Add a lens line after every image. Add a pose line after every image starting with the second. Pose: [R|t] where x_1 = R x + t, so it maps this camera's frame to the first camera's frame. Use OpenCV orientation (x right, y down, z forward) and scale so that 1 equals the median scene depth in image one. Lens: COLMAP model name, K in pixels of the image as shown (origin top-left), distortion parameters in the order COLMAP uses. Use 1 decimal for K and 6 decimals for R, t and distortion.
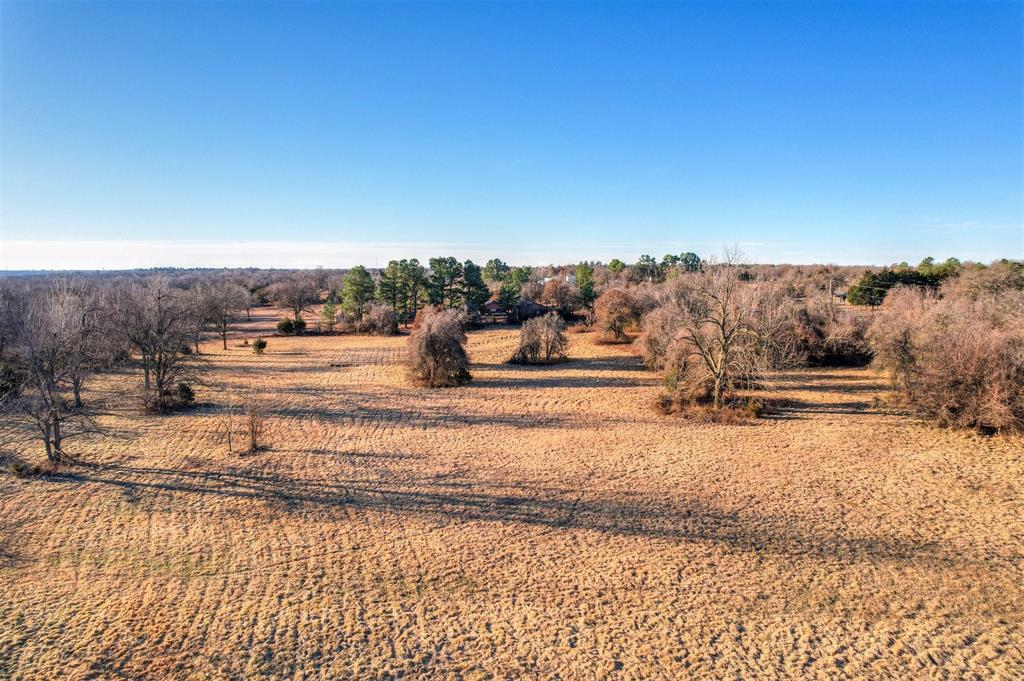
lens RADIAL K [[662.7, 0, 512.0], [0, 662.7, 340.5], [0, 0, 1]] dist [-0.080229, 0.073604]
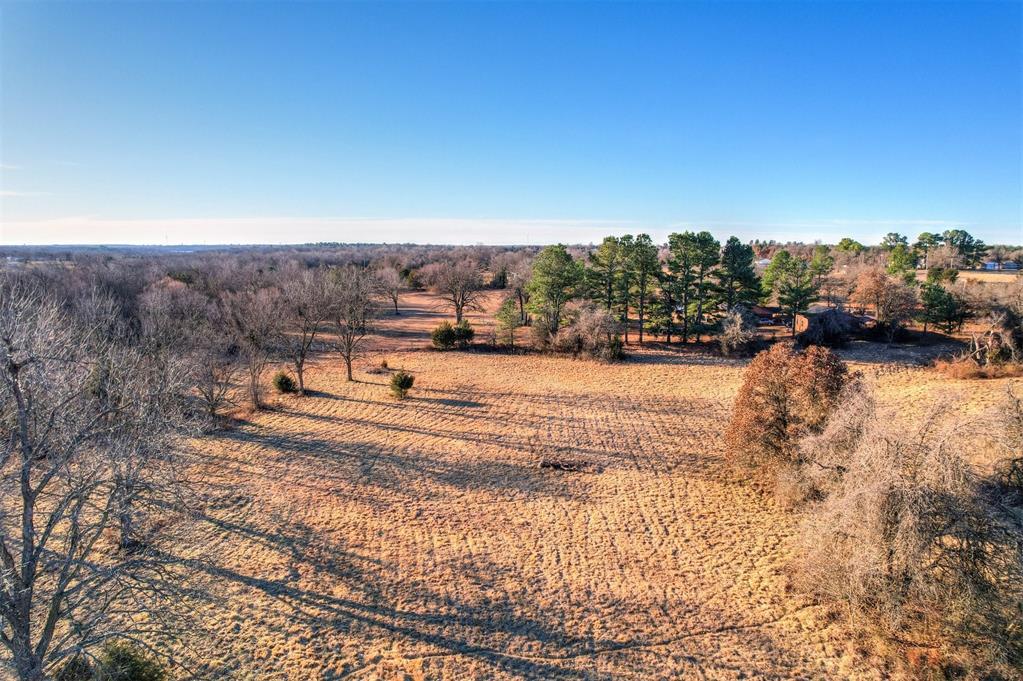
lens RADIAL K [[662.0, 0, 511.5], [0, 662.0, 340.5], [0, 0, 1]] dist [-0.080229, 0.073604]
pose [[0.974641, 0.038567, -0.220425, -0.128422], [-0.031082, 0.998820, 0.037324, -0.042255], [0.221604, -0.029526, 0.974690, 0.357230]]
